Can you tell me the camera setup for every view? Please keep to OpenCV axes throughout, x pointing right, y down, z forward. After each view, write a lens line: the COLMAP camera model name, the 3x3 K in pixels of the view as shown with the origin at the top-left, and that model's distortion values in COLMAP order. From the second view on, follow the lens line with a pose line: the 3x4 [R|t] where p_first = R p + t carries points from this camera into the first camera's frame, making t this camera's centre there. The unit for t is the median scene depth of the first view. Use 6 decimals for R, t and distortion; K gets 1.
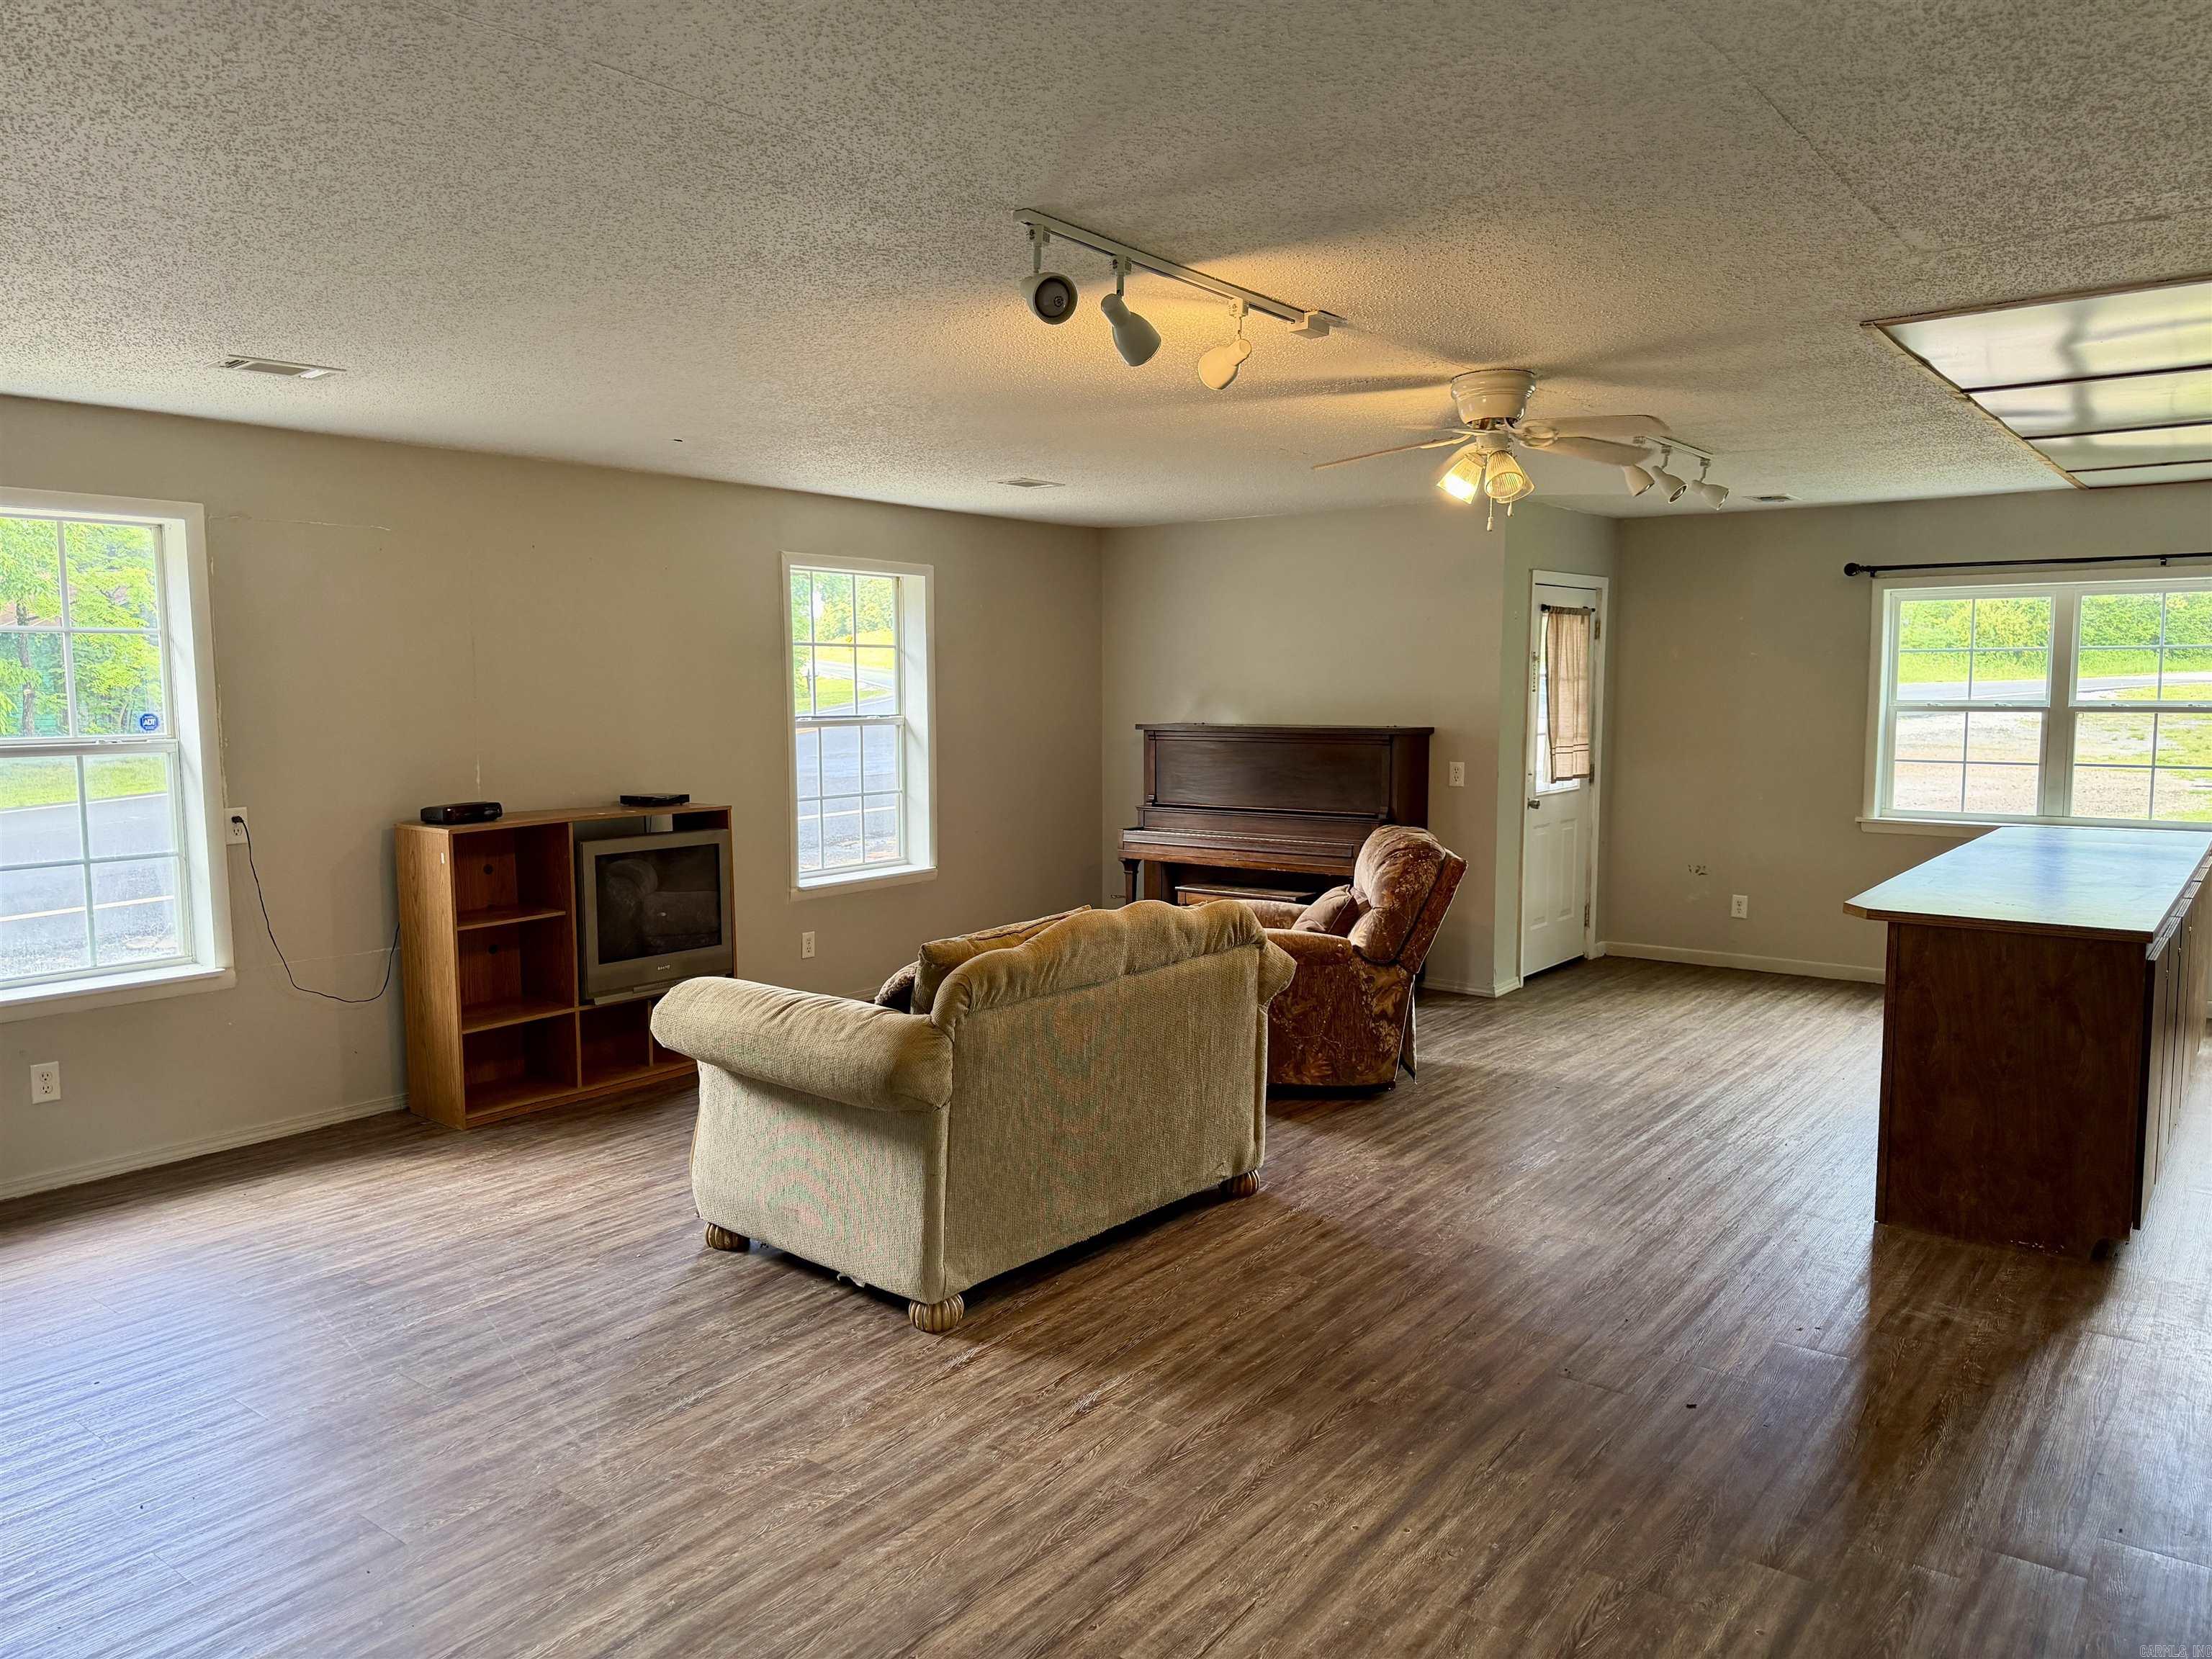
lens RADIAL K [[1553.0, 0, 1106.4], [0, 1553.0, 823.2], [0, 0, 1]] dist [0.067515, -0.089935]
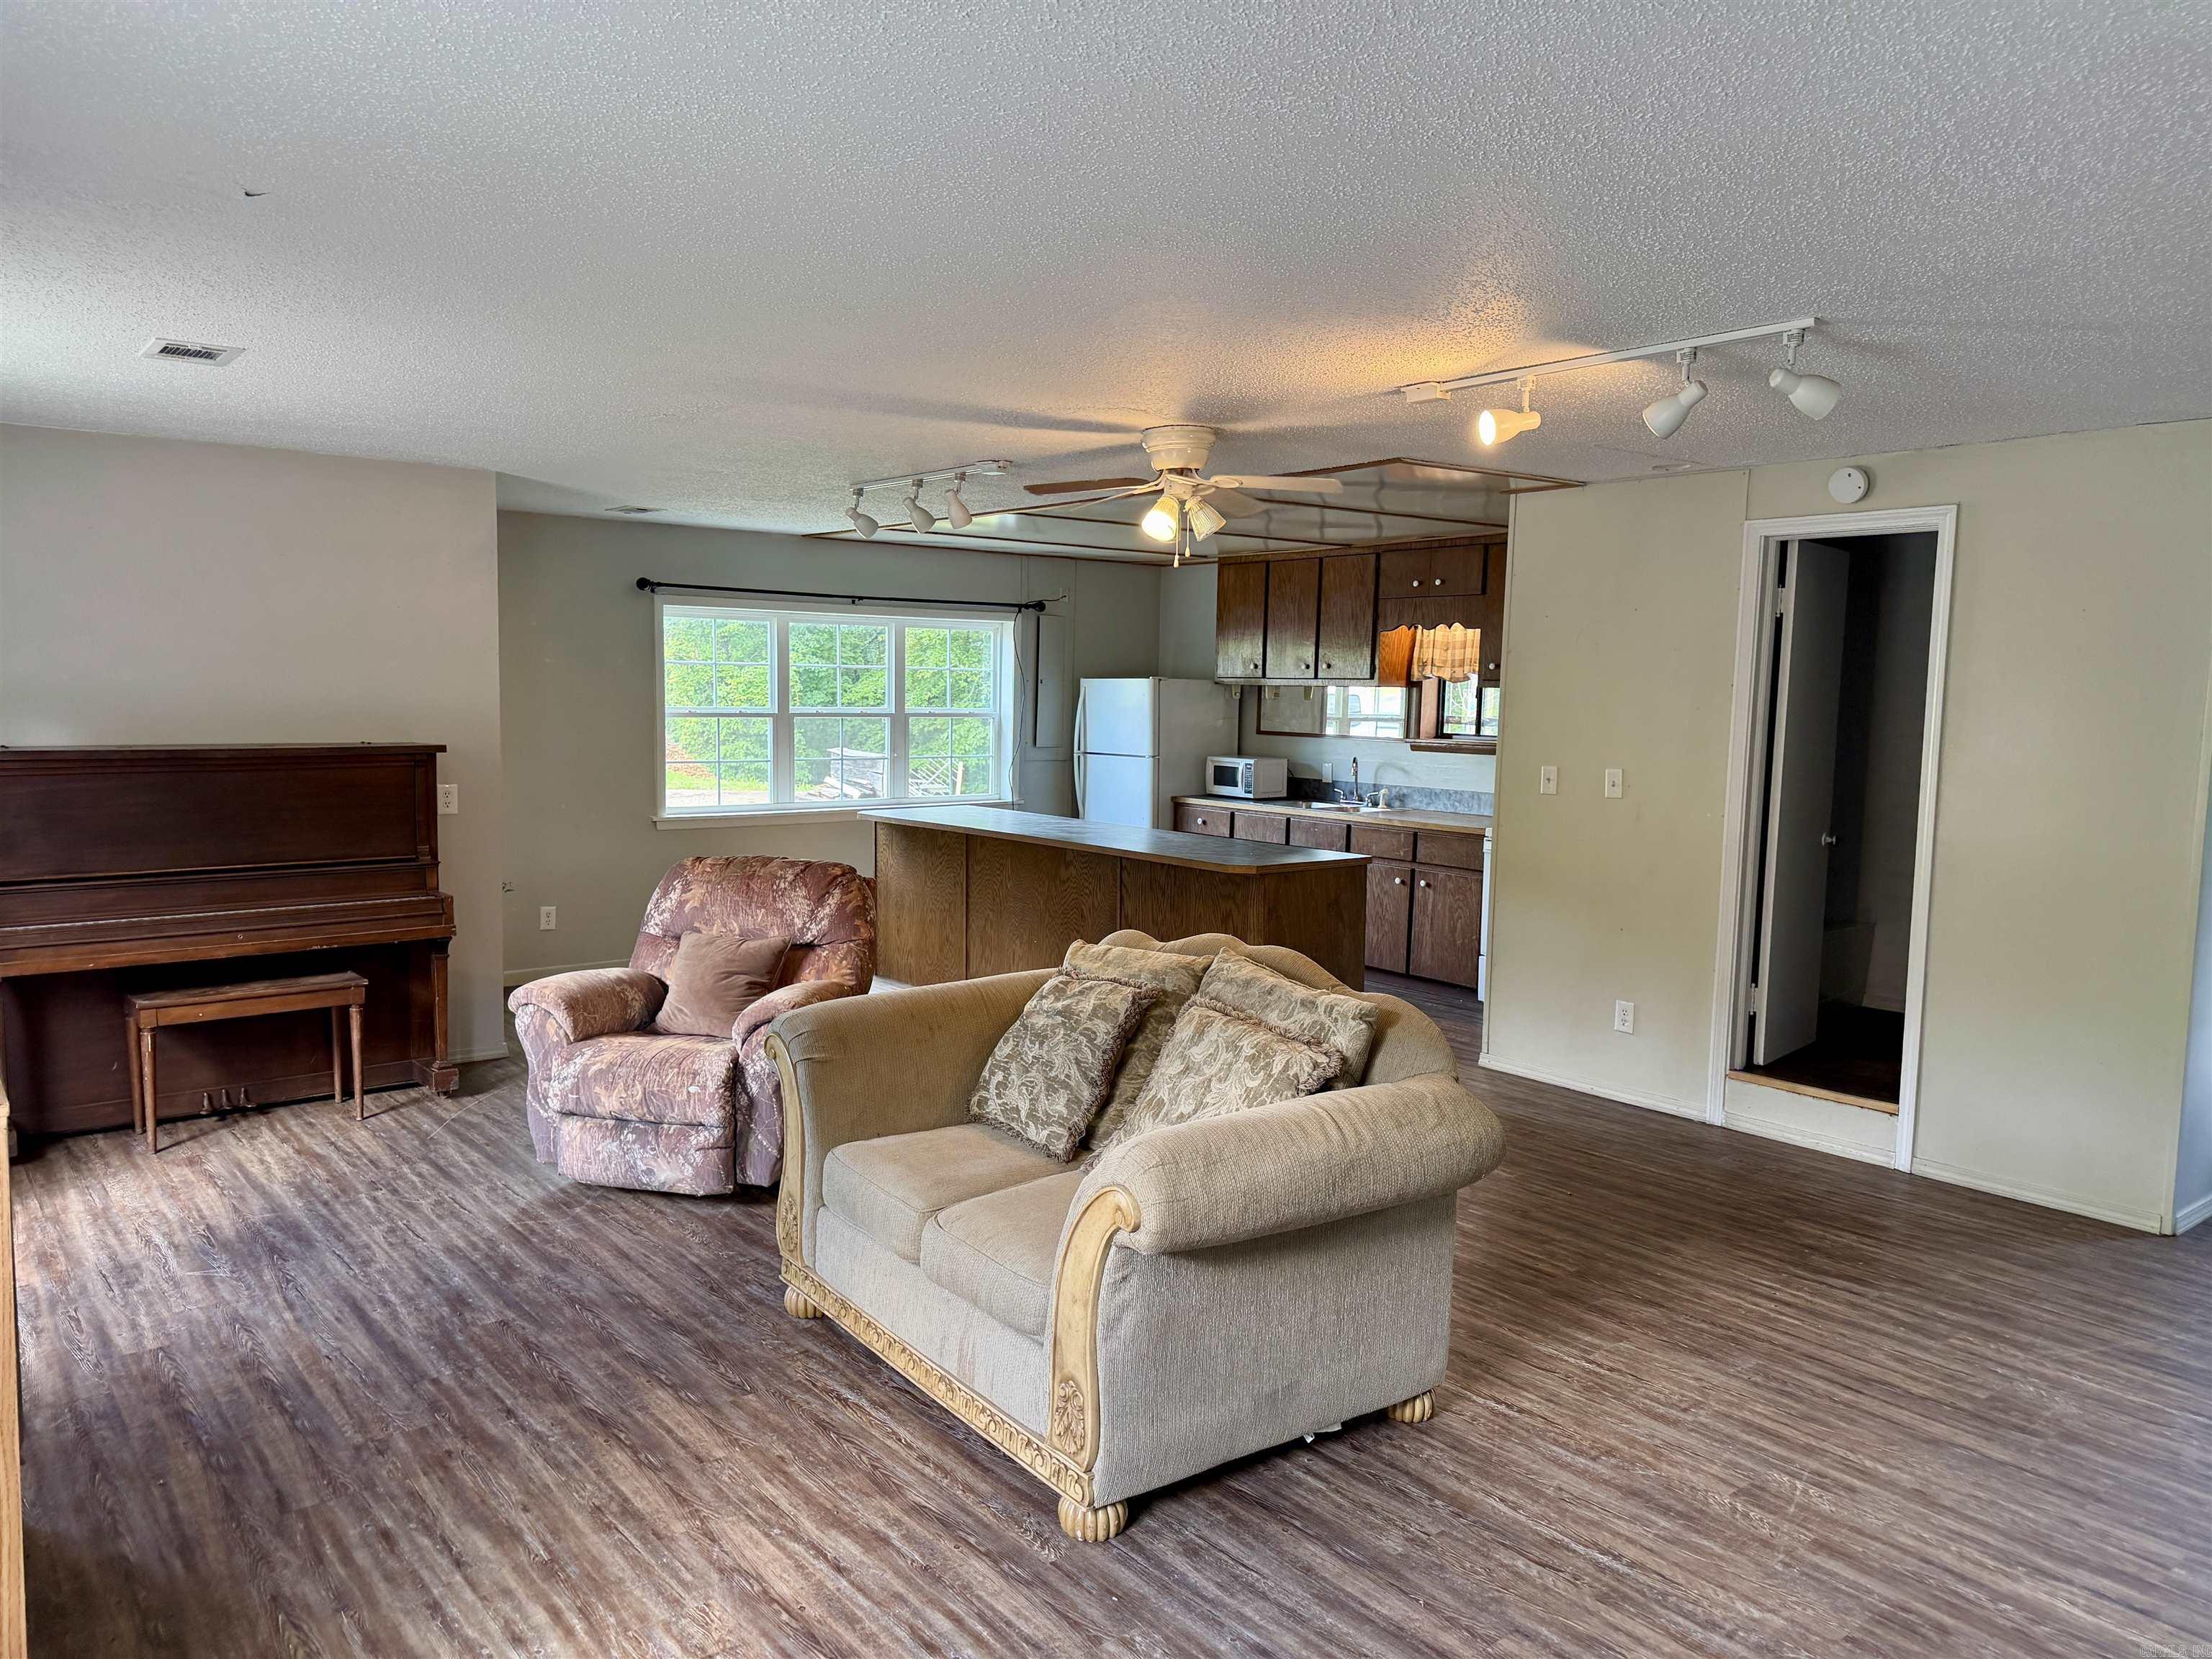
lens RADIAL K [[1553.0, 0, 1103.4], [0, 1553.0, 842.6], [0, 0, 1]] dist [0.067515, -0.089935]
pose [[0.230587, -0.091490, 0.968741, -0.546265], [0.073075, 0.994387, 0.076518, -0.051215], [-0.970304, 0.053146, 0.235978, 0.507701]]
